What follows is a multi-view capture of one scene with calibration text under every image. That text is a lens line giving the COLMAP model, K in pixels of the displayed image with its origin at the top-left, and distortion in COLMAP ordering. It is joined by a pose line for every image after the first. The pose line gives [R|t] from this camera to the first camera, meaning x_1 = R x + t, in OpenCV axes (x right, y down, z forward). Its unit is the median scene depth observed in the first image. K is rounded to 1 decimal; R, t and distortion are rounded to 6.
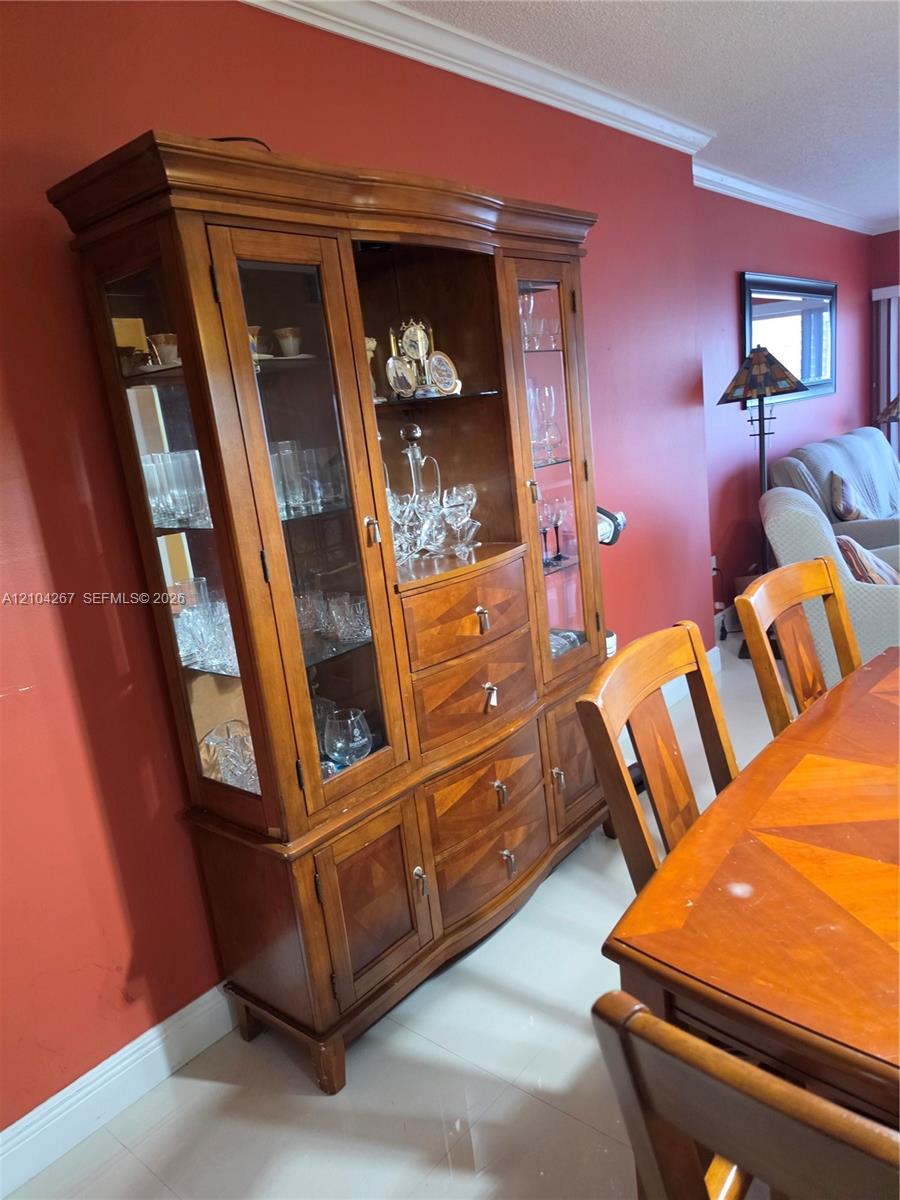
lens RADIAL K [[855.9, 0, 459.7], [0, 855.9, 618.8], [0, 0, 1]] dist [0.098446, -0.166281]
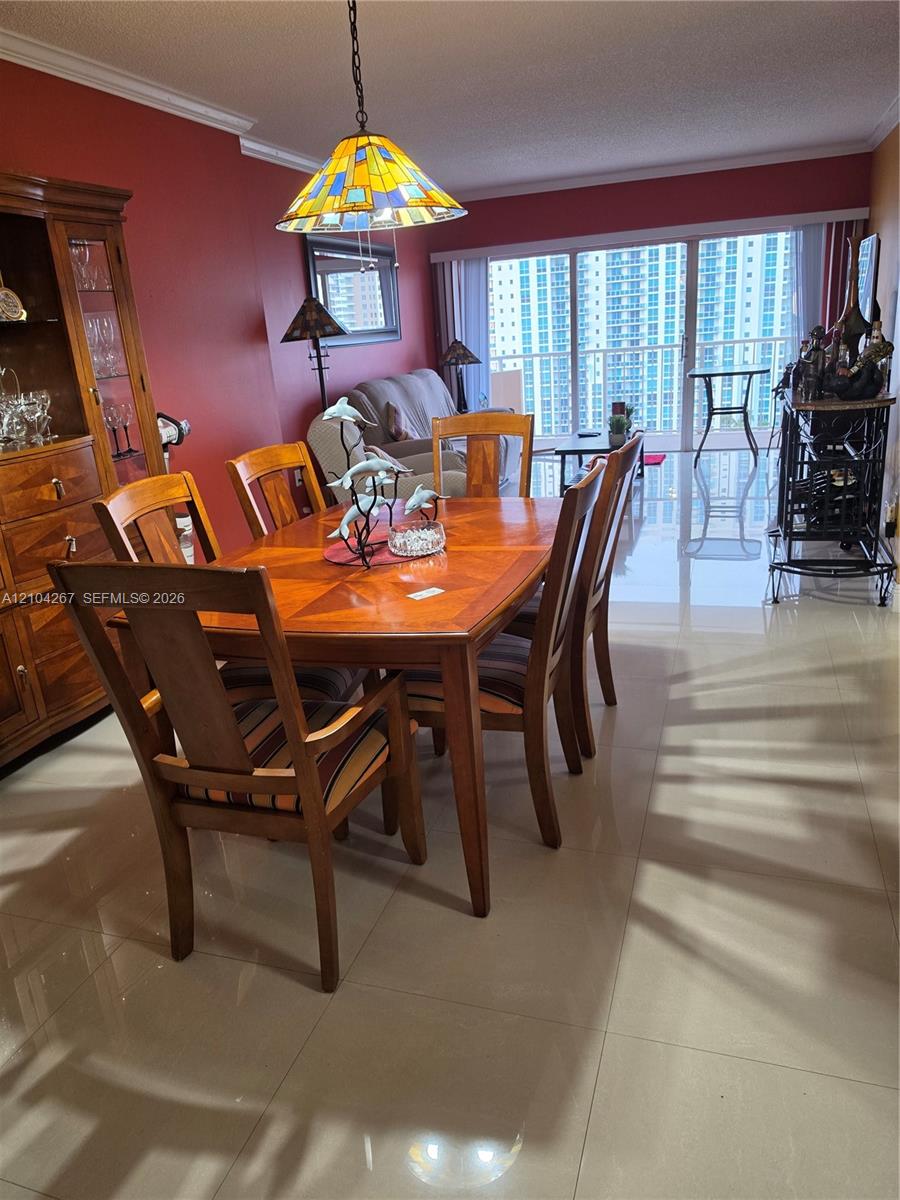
lens RADIAL K [[855.9, 0, 459.7], [0, 855.9, 618.8], [0, 0, 1]] dist [0.098446, -0.166281]
pose [[0.928505, -0.077852, 0.363067, 0.098691], [0.055500, 0.995887, 0.071609, 0.139749], [-0.367149, -0.046339, 0.929007, -0.512971]]
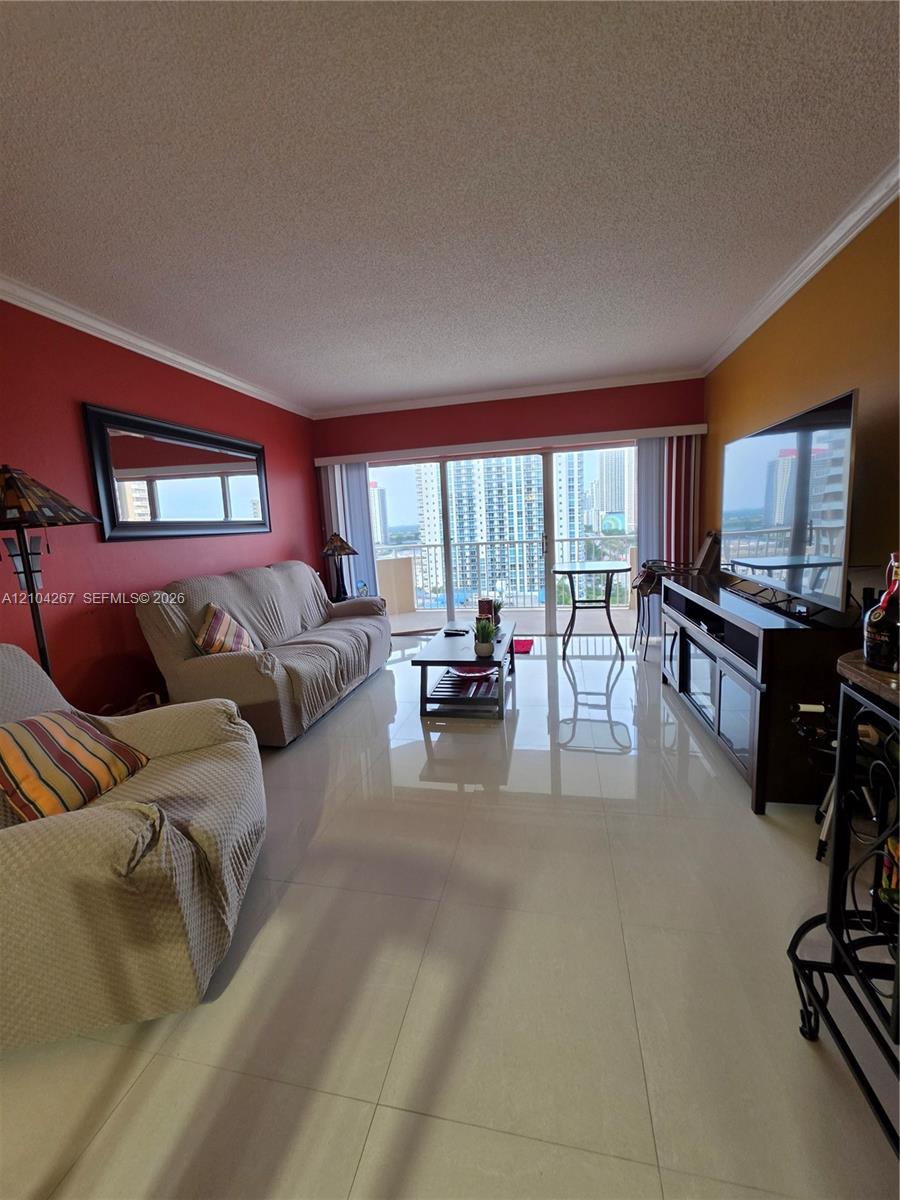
lens RADIAL K [[489.3, 0, 459.7], [0, 489.3, 593.8], [0, 0, 1]] dist [-0.000814, 0.002574]
pose [[0.884104, -0.005944, 0.467252, 0.956875], [0.065835, 0.991530, -0.111956, -0.217423], [-0.462628, 0.129743, 0.877007, 0.771085]]
